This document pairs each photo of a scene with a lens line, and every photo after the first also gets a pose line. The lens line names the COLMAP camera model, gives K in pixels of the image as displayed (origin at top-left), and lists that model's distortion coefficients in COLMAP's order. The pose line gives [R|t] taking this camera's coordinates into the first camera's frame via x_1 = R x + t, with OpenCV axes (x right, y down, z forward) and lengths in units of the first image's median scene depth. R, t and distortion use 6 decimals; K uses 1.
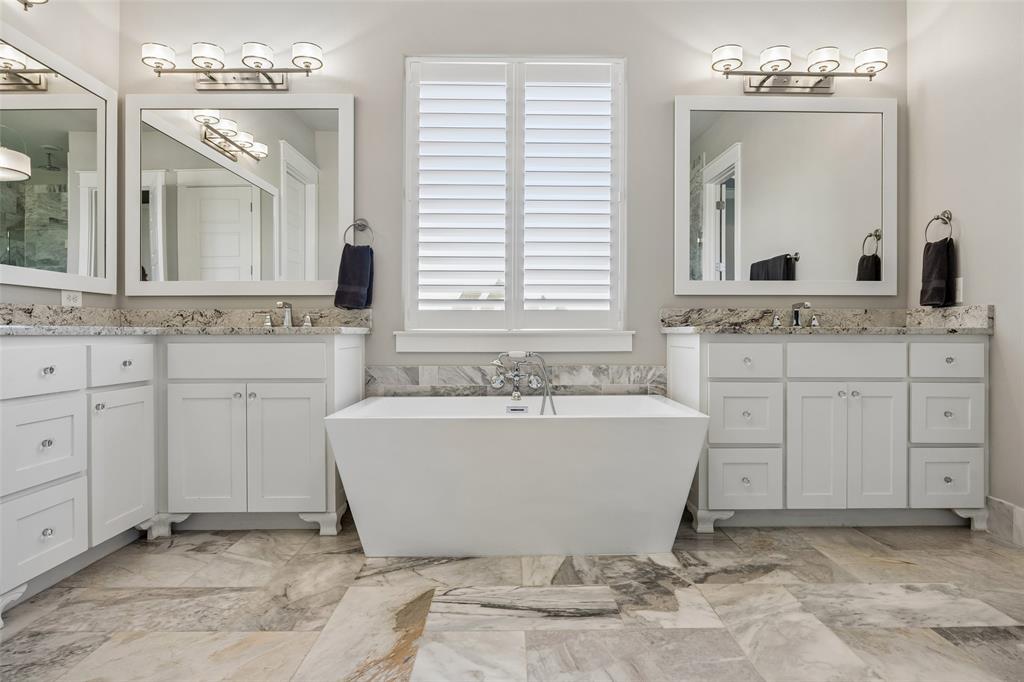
lens RADIAL K [[601.1, 0, 513.7], [0, 601.1, 337.3], [0, 0, 1]] dist [-0.004322, -0.000210]
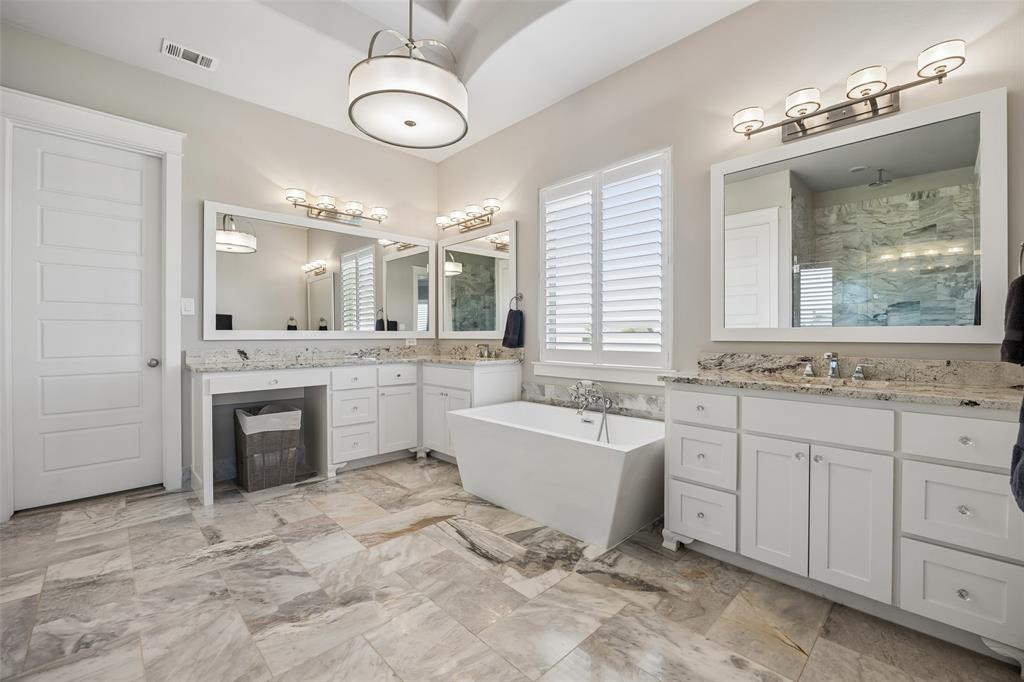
lens RADIAL K [[439.3, 0, 511.1], [0, 439.3, 339.2], [0, 0, 1]] dist [-0.009242, 0.000438]
pose [[0.670323, 0.007918, -0.742027, 0.759161], [-0.003253, 0.999965, 0.007732, -0.095036], [0.742062, -0.002769, 0.670325, 0.195308]]
